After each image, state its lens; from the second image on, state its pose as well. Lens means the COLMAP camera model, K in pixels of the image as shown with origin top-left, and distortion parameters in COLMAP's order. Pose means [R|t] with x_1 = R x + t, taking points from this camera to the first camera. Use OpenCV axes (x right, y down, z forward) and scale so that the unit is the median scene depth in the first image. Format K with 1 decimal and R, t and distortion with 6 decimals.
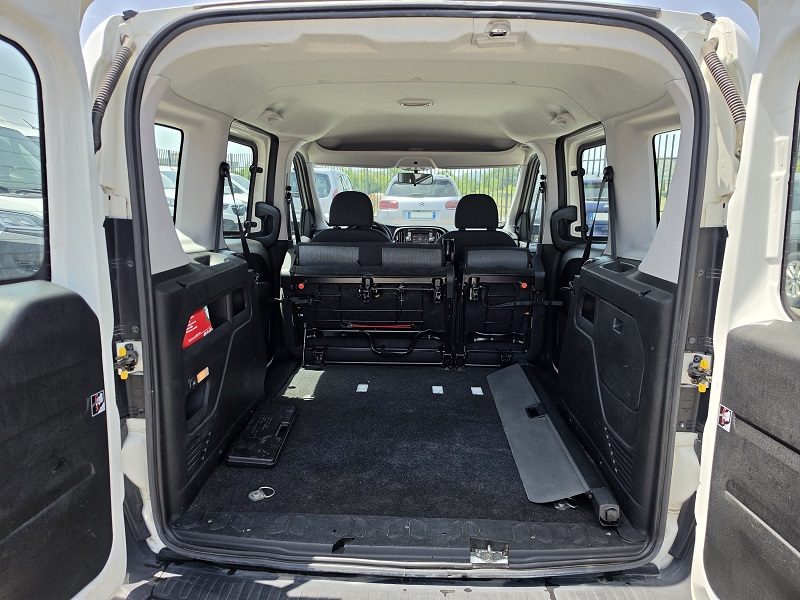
lens RADIAL K [[558.4, 0, 400.6], [0, 558.4, 300.7], [0, 0, 1]] dist [0.018421, -0.031794]
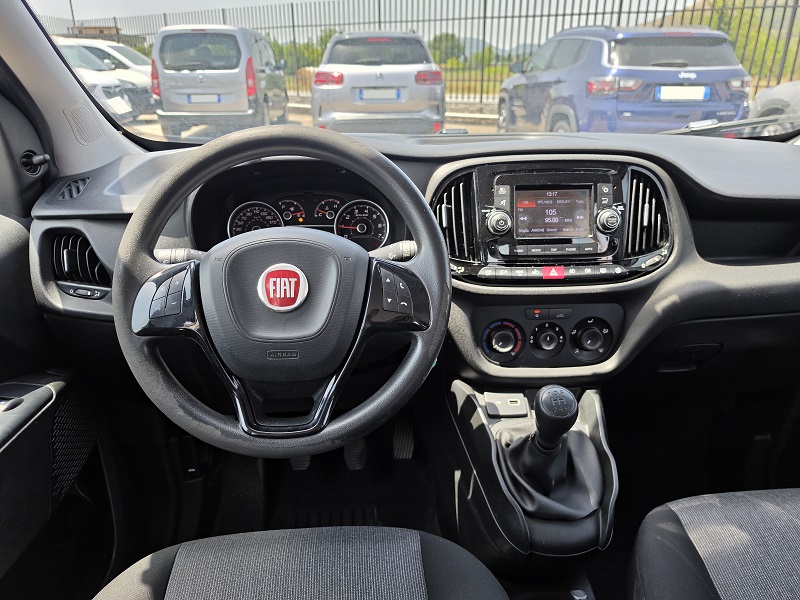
lens RADIAL K [[558.4, 0, 384.0], [0, 558.4, 303.6], [0, 0, 1]] dist [0.018421, -0.031794]
pose [[0.996314, -0.049151, 0.070311, -0.098437], [0.033737, 0.978046, 0.205639, -0.287605], [-0.078874, -0.202508, 0.976099, 1.865899]]
